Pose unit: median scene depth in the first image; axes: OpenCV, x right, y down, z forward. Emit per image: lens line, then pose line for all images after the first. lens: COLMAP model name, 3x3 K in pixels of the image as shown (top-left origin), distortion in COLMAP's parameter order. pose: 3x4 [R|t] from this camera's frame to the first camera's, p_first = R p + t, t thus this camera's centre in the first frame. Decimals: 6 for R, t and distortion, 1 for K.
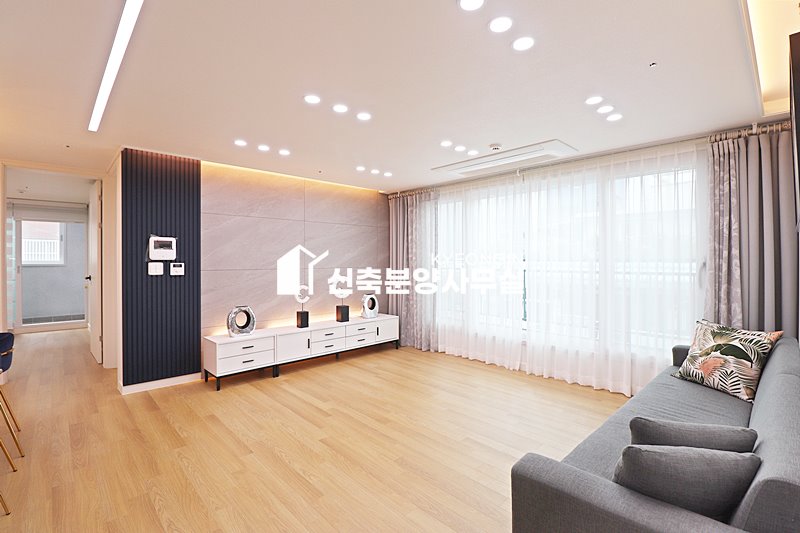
lens RADIAL K [[378.4, 0, 400.0], [0, 378.4, 266.5], [0, 0, 1]] dist [-0.001781, -0.000700]
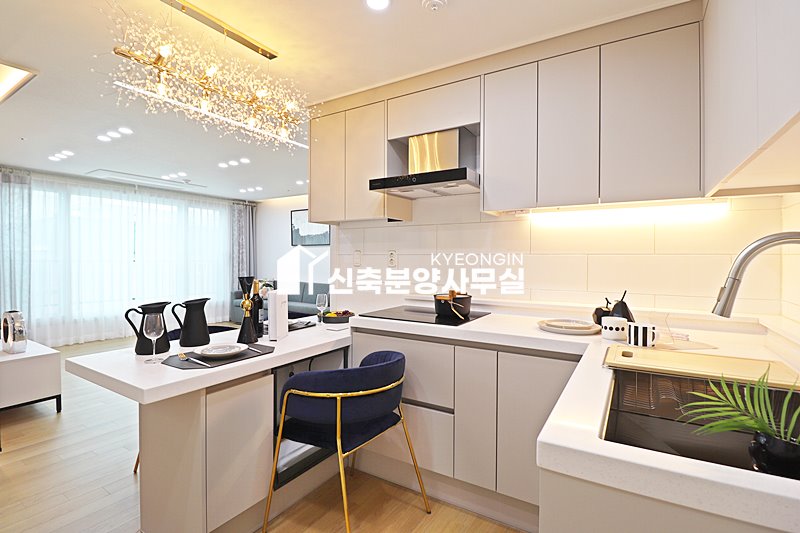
lens RADIAL K [[378.4, 0, 400.0], [0, 378.4, 266.5], [0, 0, 1]] dist [-0.001781, -0.000700]
pose [[-0.254295, -0.022909, 0.966855, -1.363352], [0.017917, 0.999436, 0.028393, 0.027749], [-0.966961, 0.024543, -0.253741, 0.421748]]
